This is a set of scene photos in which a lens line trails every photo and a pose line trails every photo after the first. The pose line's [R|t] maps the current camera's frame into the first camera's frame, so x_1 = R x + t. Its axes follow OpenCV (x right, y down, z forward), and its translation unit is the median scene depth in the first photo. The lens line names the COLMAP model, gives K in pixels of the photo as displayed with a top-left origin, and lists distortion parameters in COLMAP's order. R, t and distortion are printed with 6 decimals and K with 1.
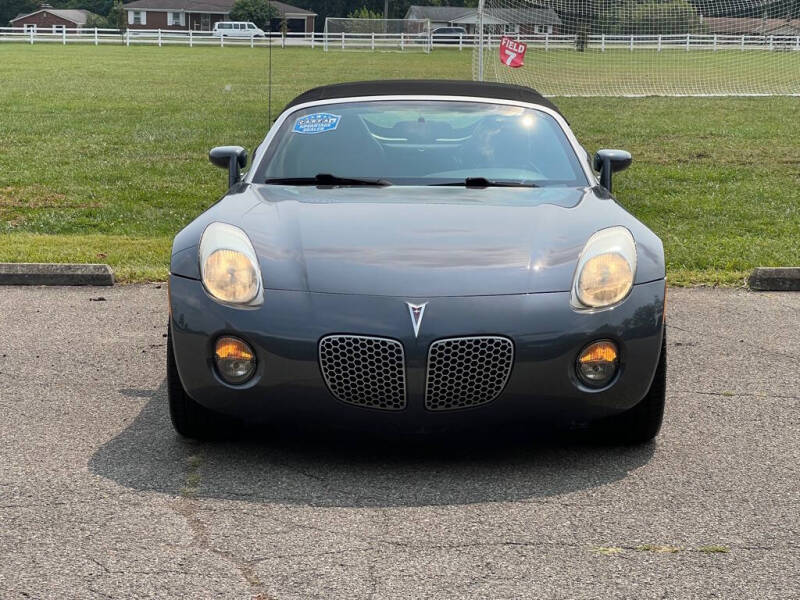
lens RADIAL K [[1739.2, 0, 400.0], [0, 1739.2, 300.0], [0, 0, 1]] dist [-0.092667, 2.915046]
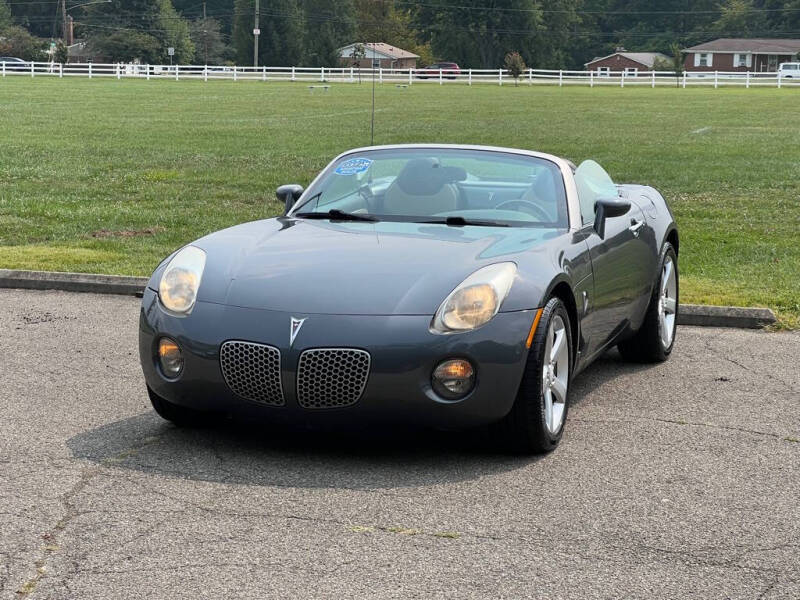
lens RADIAL K [[1717.0, 0, 400.0], [0, 1717.0, 300.0], [0, 0, 1]] dist [0.029153, 2.286480]
pose [[0.951445, 0.046473, -0.304291, 0.437776], [-0.053299, 0.998478, -0.014161, 0.002579], [0.303170, 0.029692, 0.952474, -0.103526]]
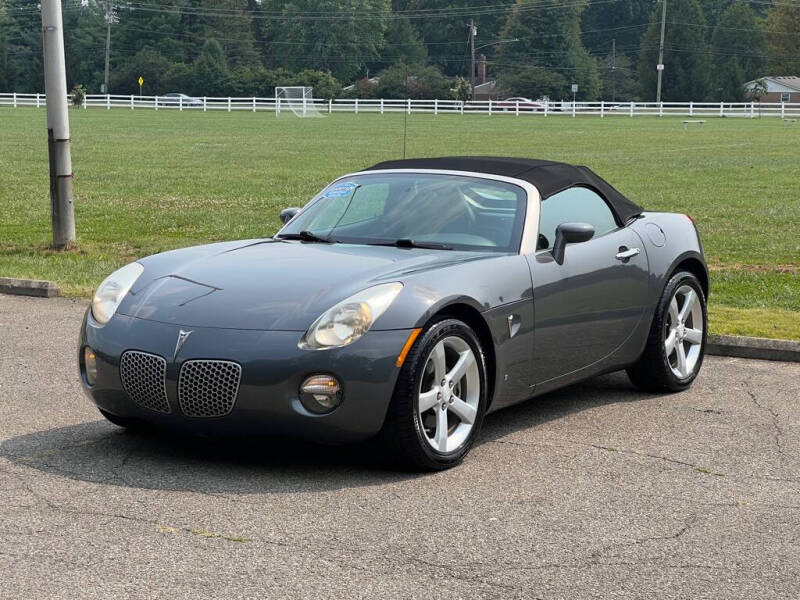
lens RADIAL K [[1717.0, 0, 400.0], [0, 1717.0, 300.0], [0, 0, 1]] dist [0.029153, 2.286480]
pose [[0.859283, 0.062455, -0.507673, 0.777931], [-0.083815, 0.996294, -0.019298, -0.009071], [0.504586, 0.059133, 0.861334, 0.006581]]
